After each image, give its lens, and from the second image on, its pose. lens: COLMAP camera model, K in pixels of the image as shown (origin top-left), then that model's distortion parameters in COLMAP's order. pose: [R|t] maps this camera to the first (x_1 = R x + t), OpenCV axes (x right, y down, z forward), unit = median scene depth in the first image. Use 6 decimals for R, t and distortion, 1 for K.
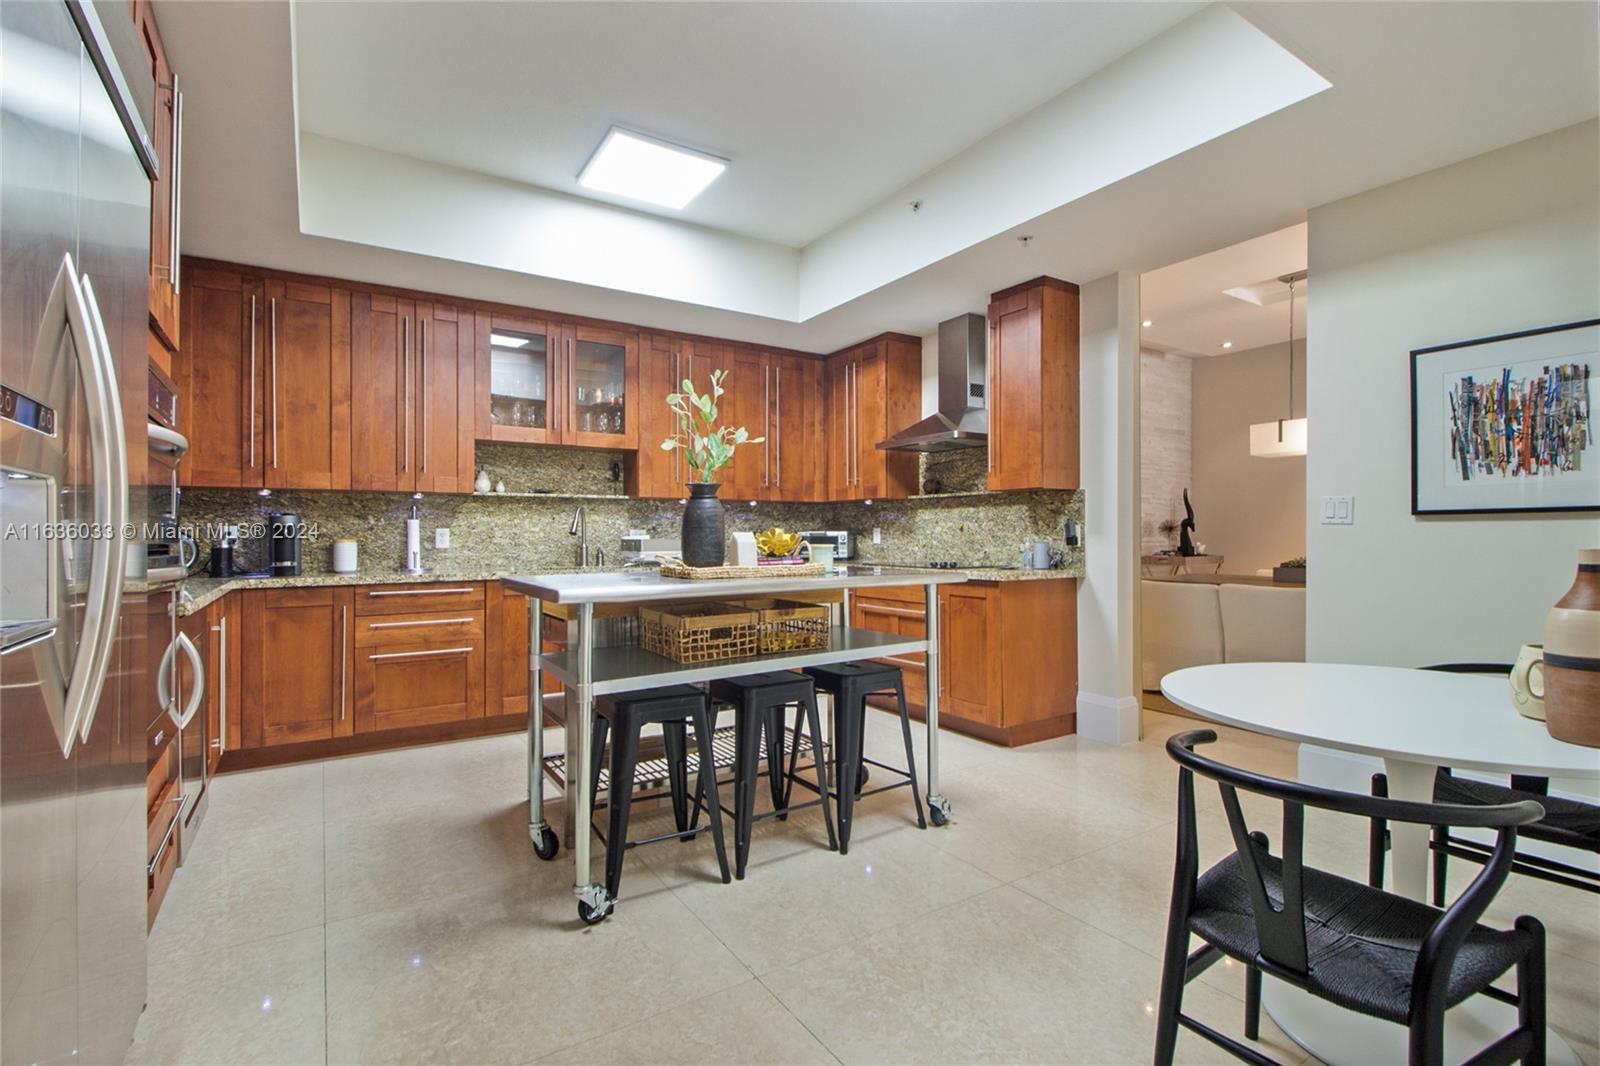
lens RADIAL K [[759.2, 0, 802.4], [0, 759.2, 544.9], [0, 0, 1]] dist [0.007193, -0.000548]
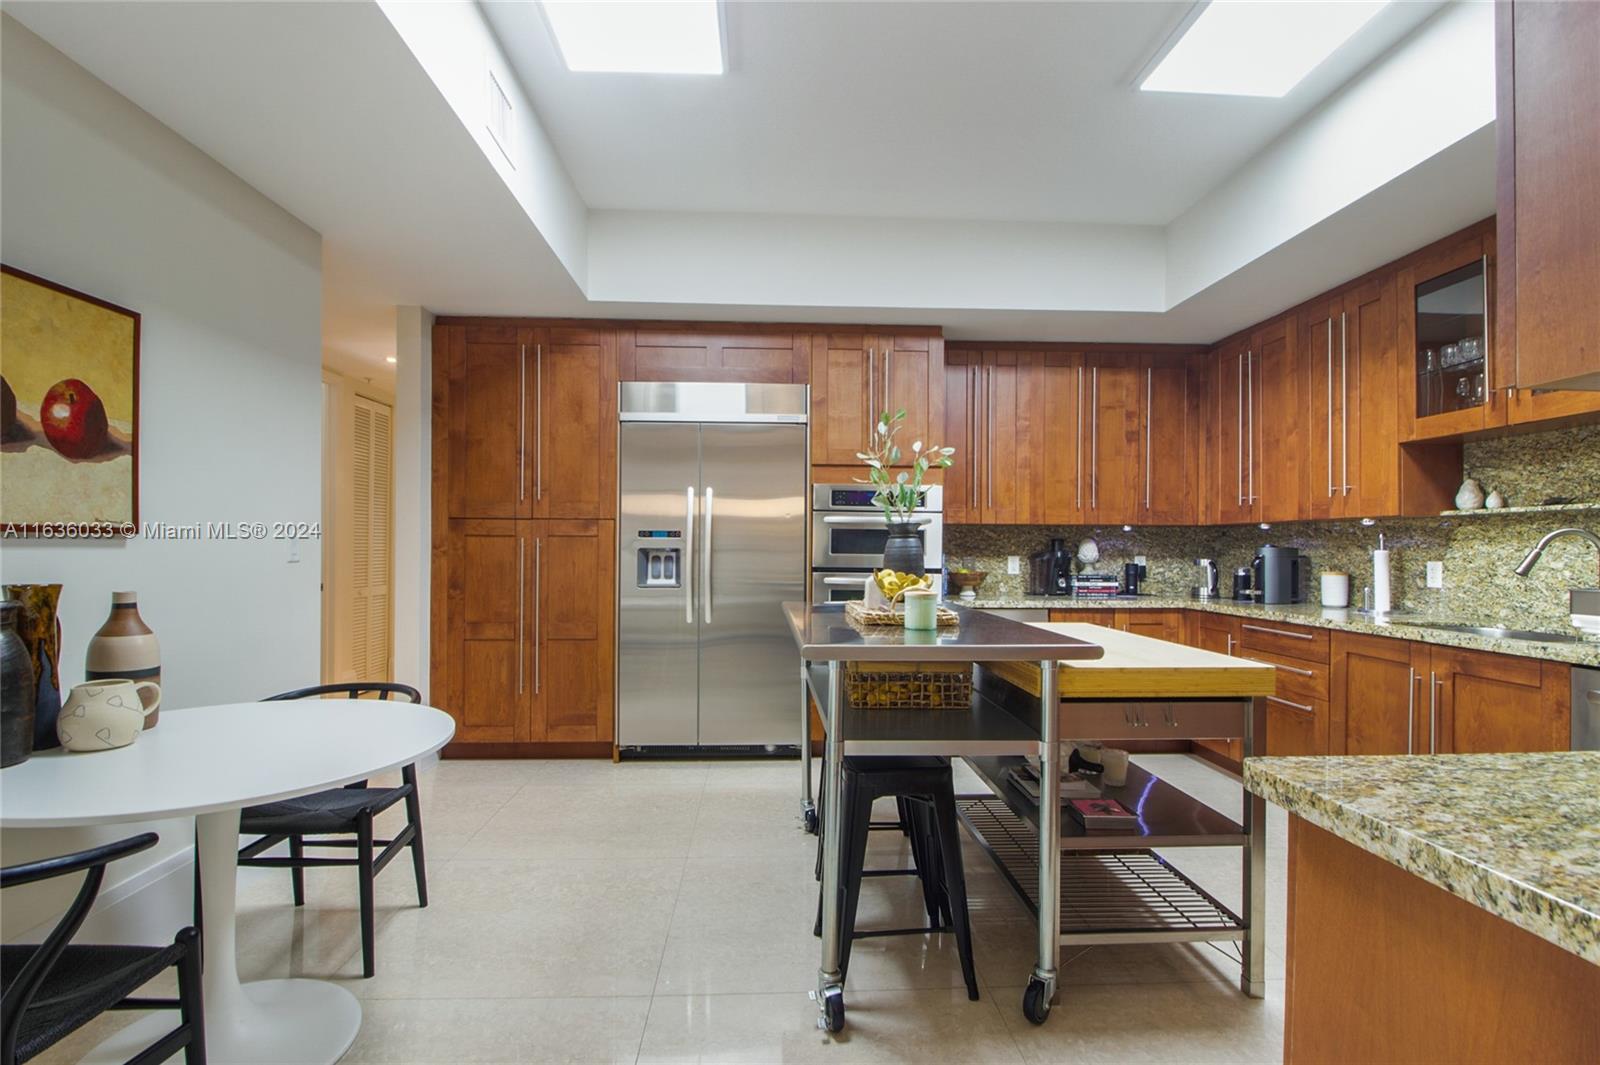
lens RADIAL K [[759.2, 0, 796.1], [0, 759.2, 543.9], [0, 0, 1]] dist [0.007193, -0.000548]
pose [[-0.510524, -0.009412, -0.859812, 0.493442], [-0.019096, 0.999818, 0.000393, -0.027411], [0.859651, 0.016619, -0.510611, 0.842143]]
